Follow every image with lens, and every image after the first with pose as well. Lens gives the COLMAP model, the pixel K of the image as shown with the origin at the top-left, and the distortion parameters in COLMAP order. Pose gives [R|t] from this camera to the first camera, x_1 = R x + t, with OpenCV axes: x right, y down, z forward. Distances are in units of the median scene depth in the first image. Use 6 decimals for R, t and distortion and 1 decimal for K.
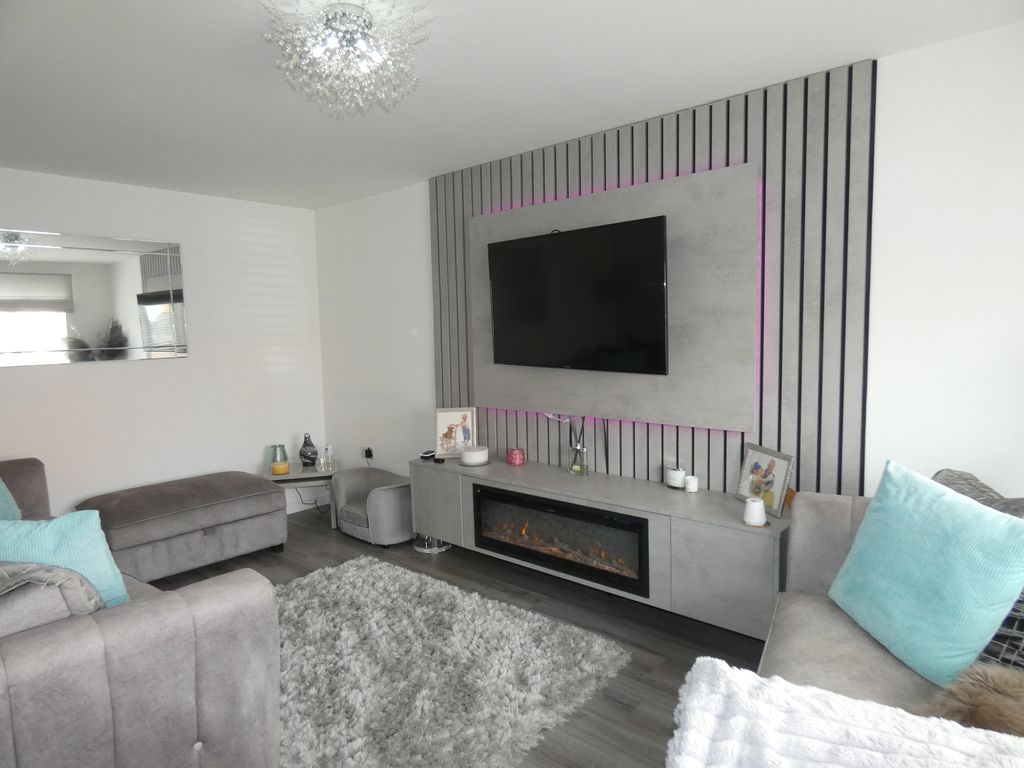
lens RADIAL K [[618.5, 0, 513.2], [0, 618.5, 381.2], [0, 0, 1]] dist [0.011830, -0.010605]
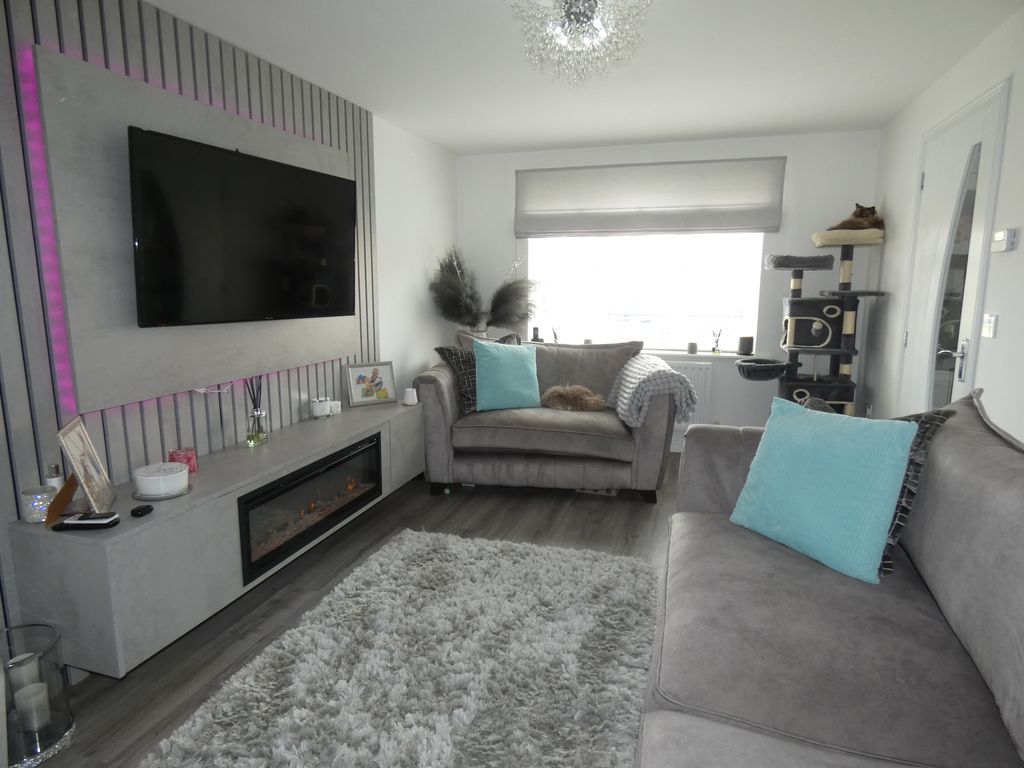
lens RADIAL K [[618.5, 0, 511.7], [0, 618.5, 386.5], [0, 0, 1]] dist [0.011830, -0.010605]
pose [[-0.401103, -0.131018, 0.906615, -0.934887], [0.094756, 0.978475, 0.183325, -0.061428], [-0.911119, 0.159439, -0.380055, 1.142434]]
